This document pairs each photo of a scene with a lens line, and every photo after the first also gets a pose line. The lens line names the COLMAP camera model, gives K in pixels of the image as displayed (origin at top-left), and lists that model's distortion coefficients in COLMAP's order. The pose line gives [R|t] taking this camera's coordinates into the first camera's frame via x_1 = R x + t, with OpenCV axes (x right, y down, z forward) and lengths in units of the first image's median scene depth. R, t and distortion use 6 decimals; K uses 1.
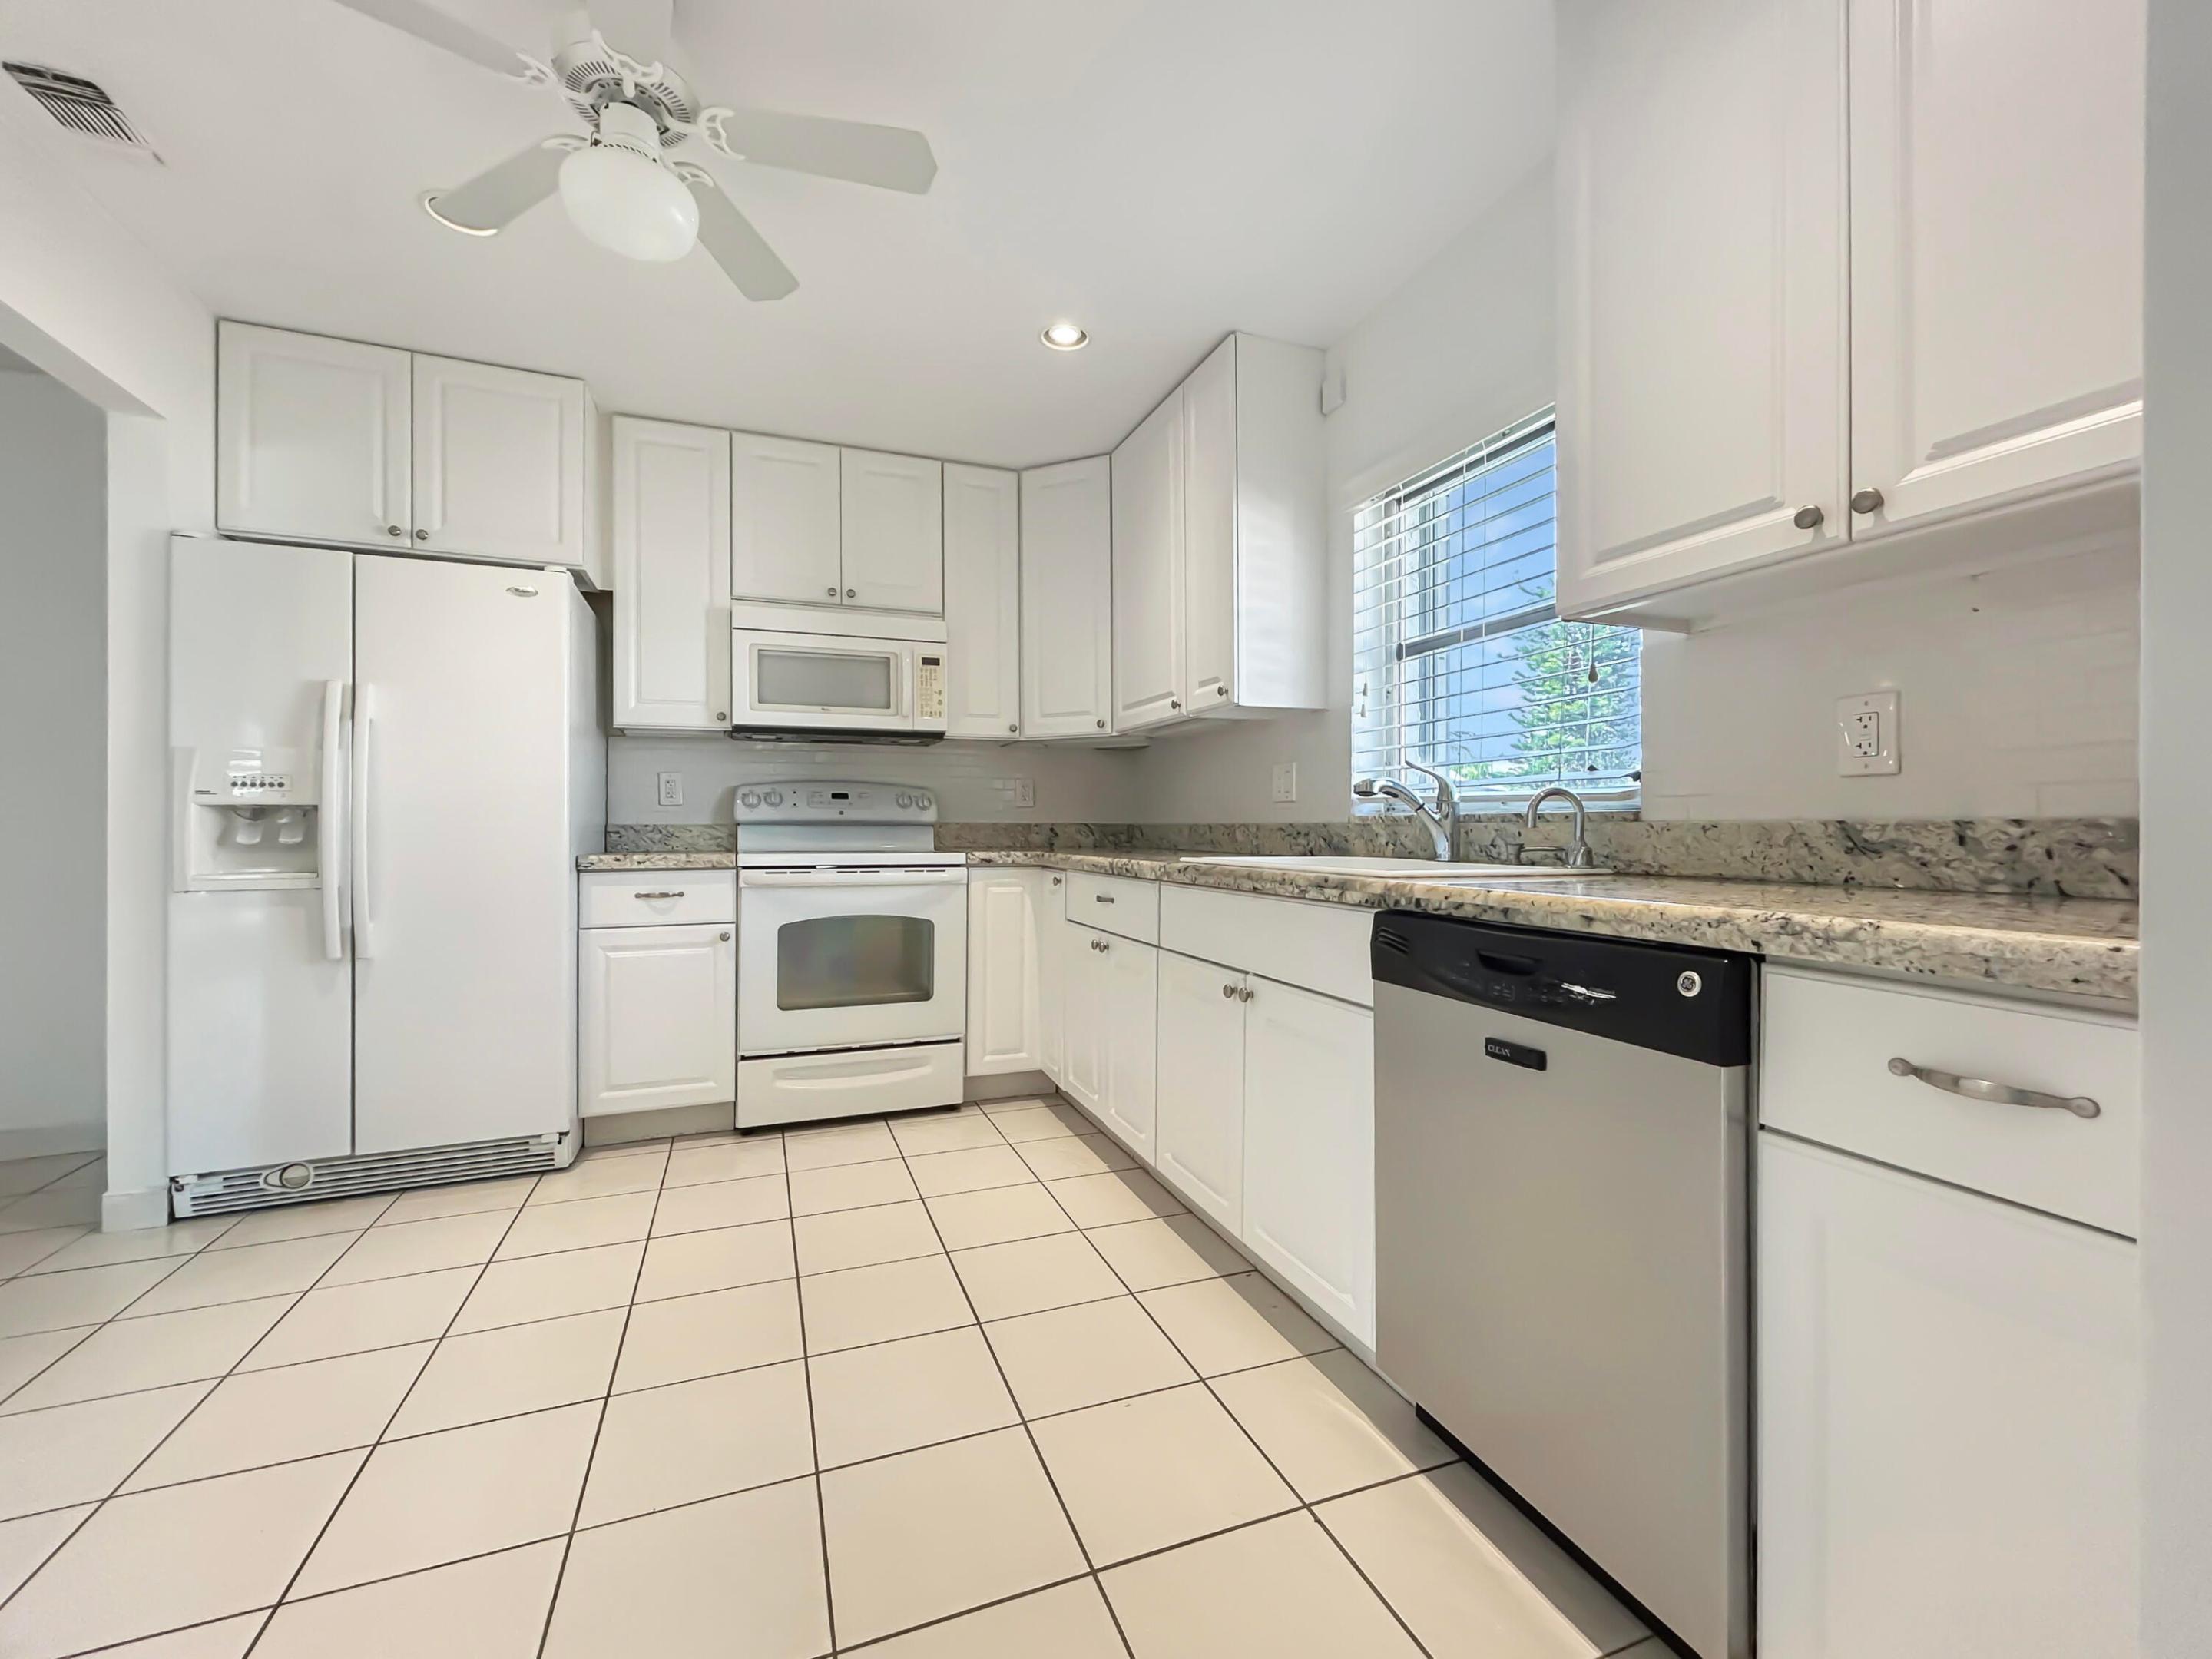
lens RADIAL K [[917.8, 0, 1119.4], [0, 917.8, 834.4], [0, 0, 1]] dist [0.000846, -0.000556]
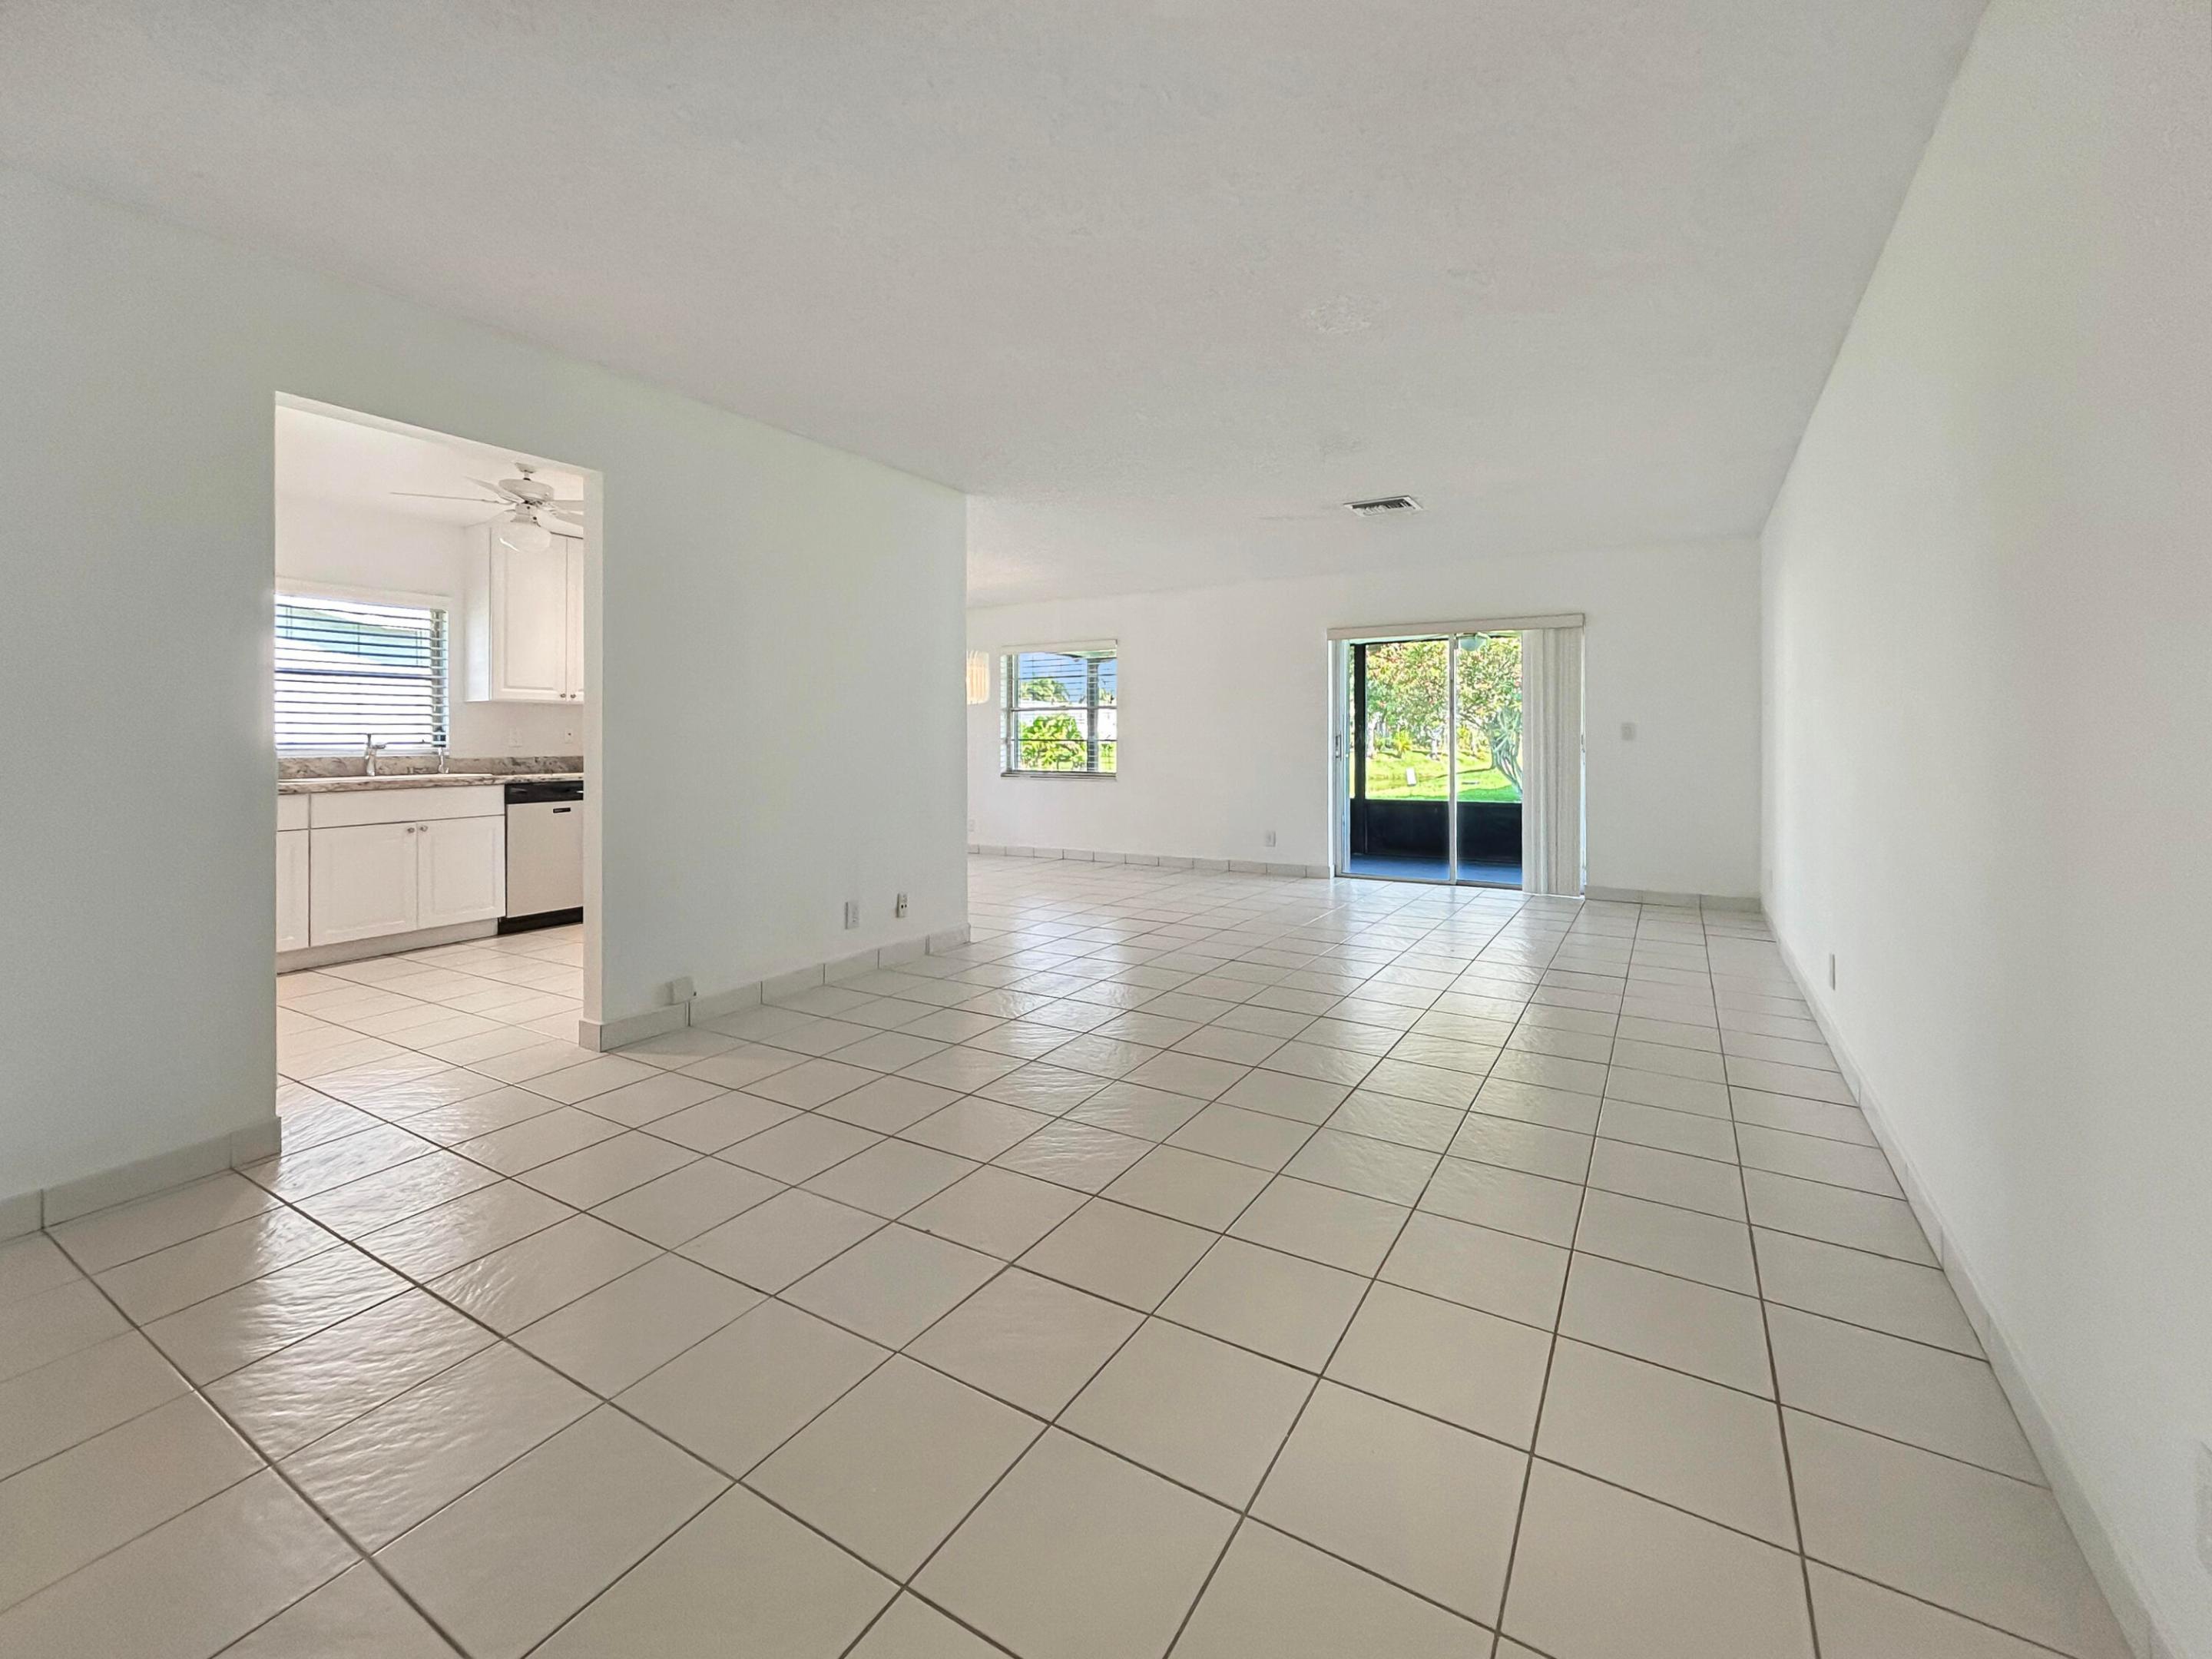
lens RADIAL K [[945.8, 0, 1103.4], [0, 945.8, 743.1], [0, 0, 1]] dist [0.001587, -0.000109]
pose [[-0.602804, 0.000134, 0.797889, -2.378142], [0.011915, 0.999890, 0.008834, -0.047794], [-0.797800, 0.014832, -0.602739, 0.826619]]
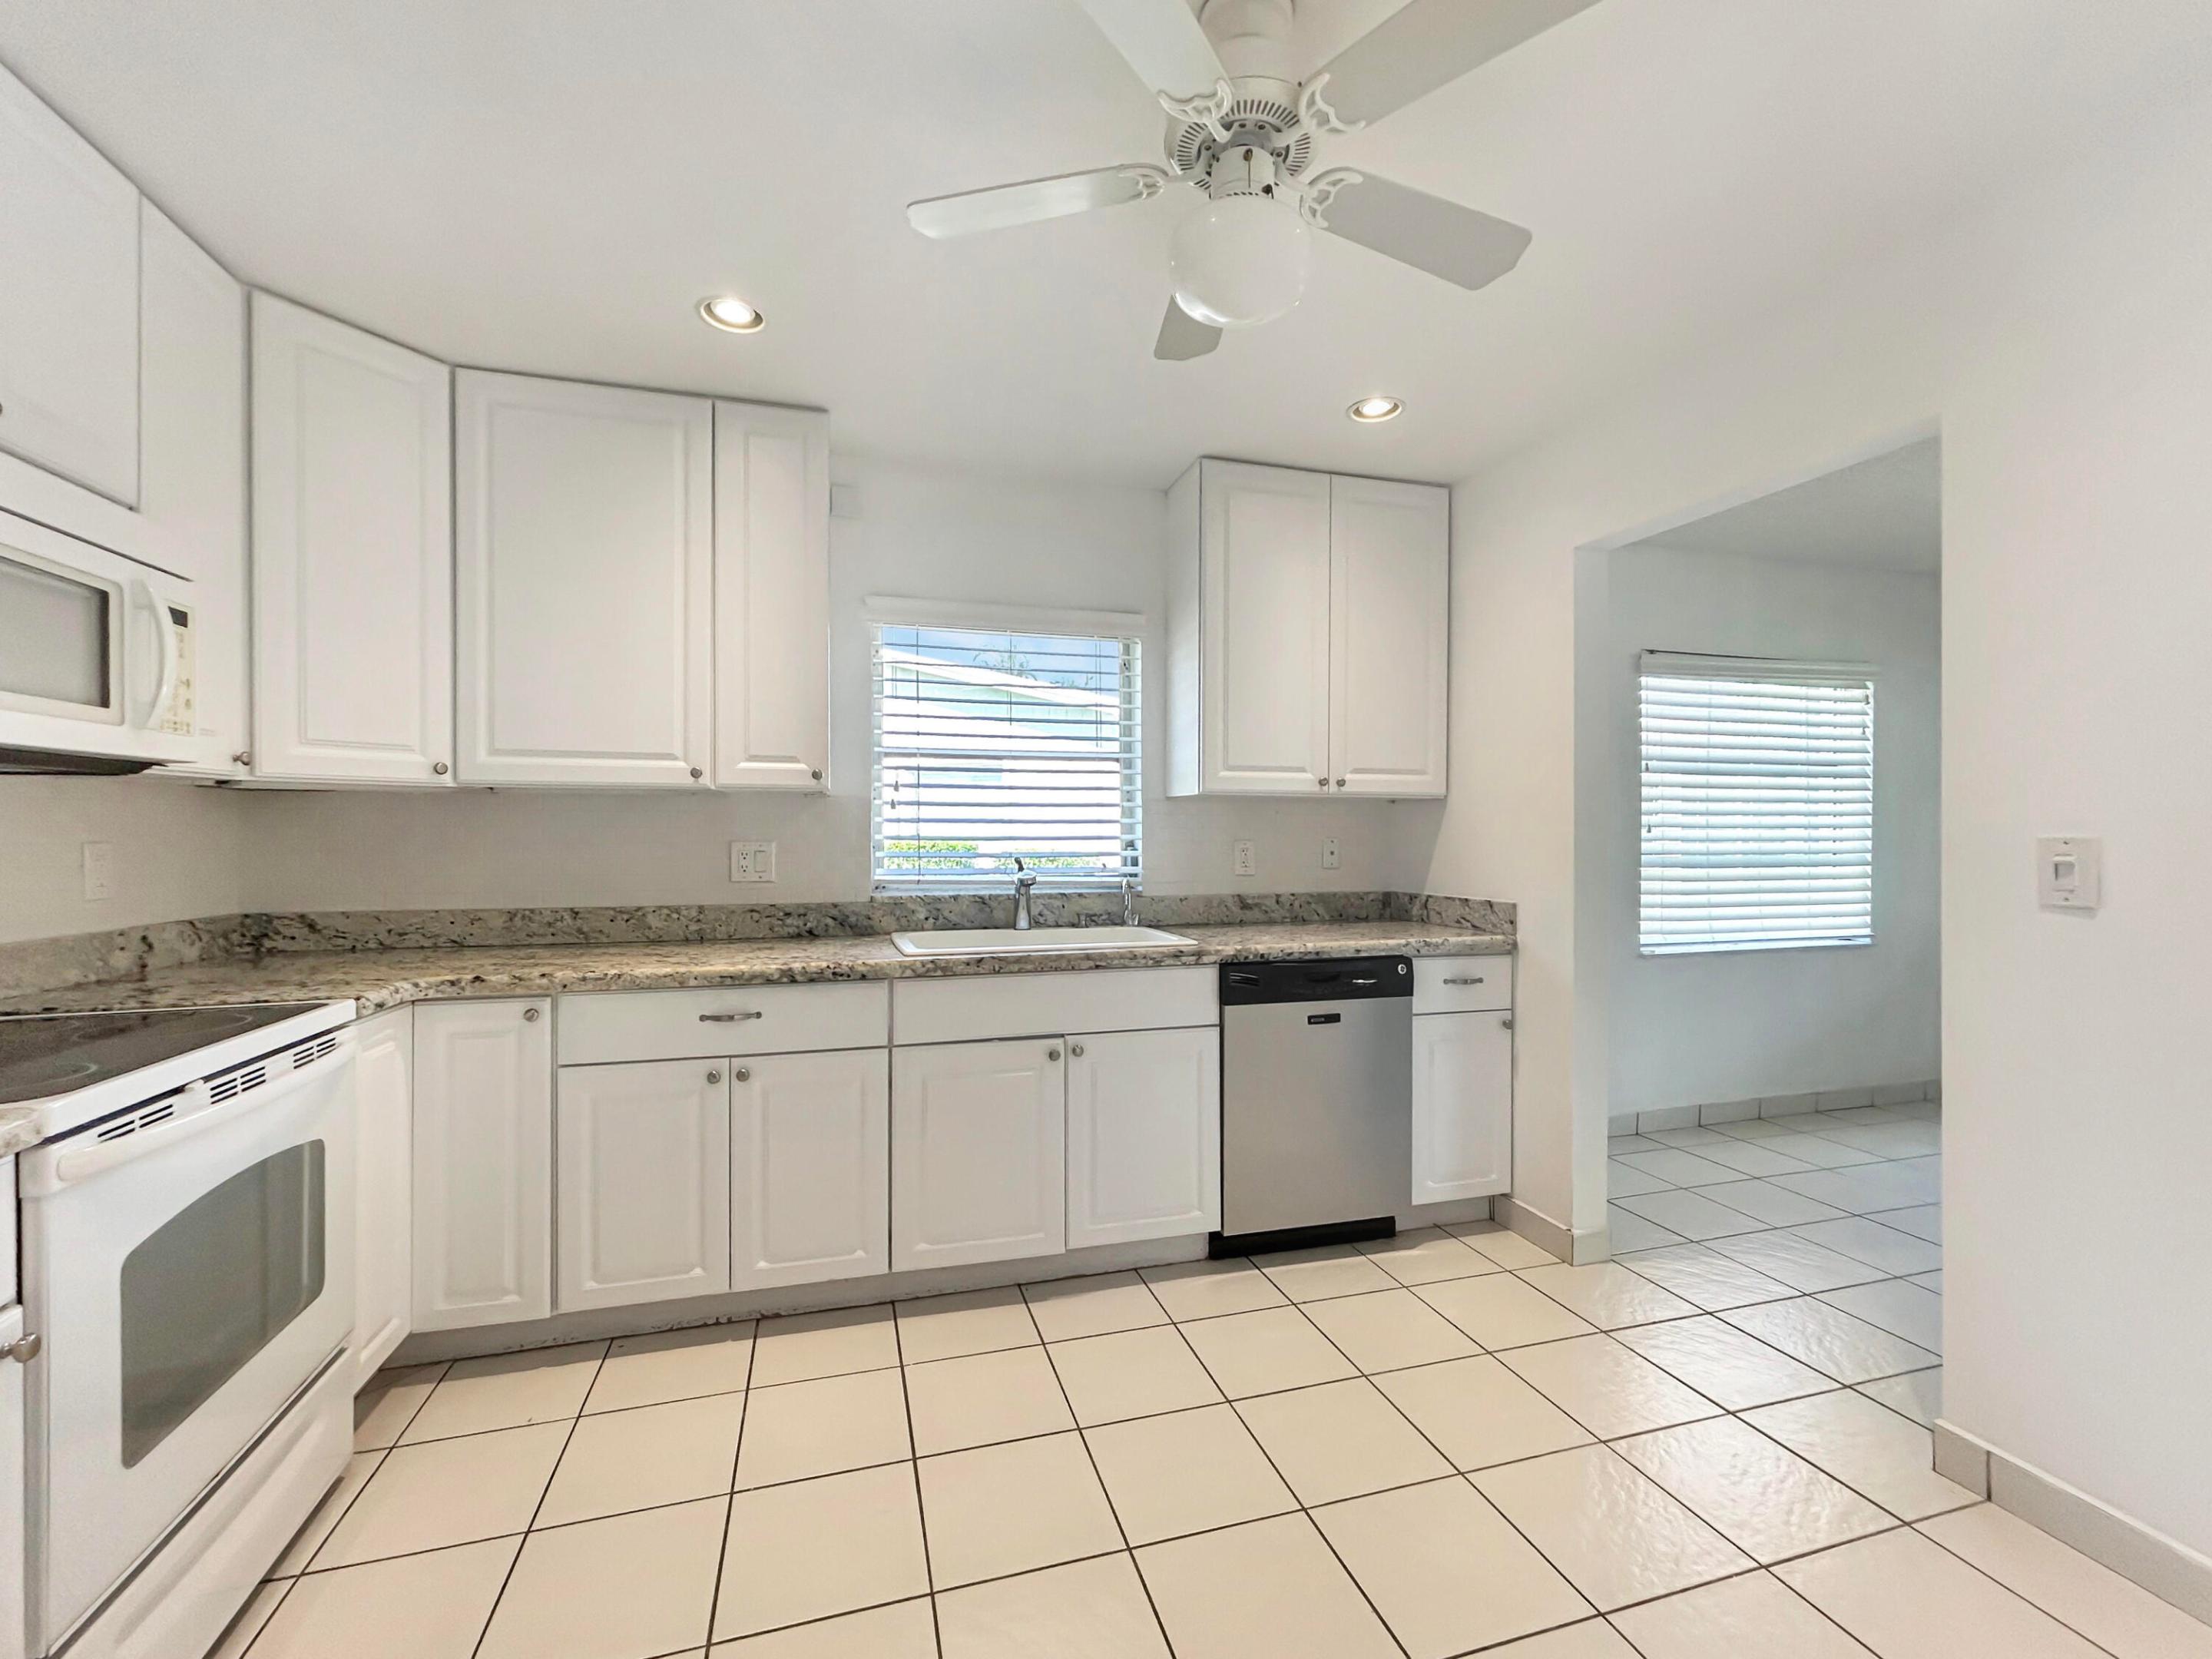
lens RADIAL K [[921.1, 0, 1091.7], [0, 921.1, 834.2], [0, 0, 1]] dist [-0.001142, -0.000912]
pose [[0.103326, -0.000991, 0.994647, -0.868861], [0.008117, 0.999967, 0.000153, -0.096987], [-0.994614, 0.008057, 0.103331, 0.649363]]
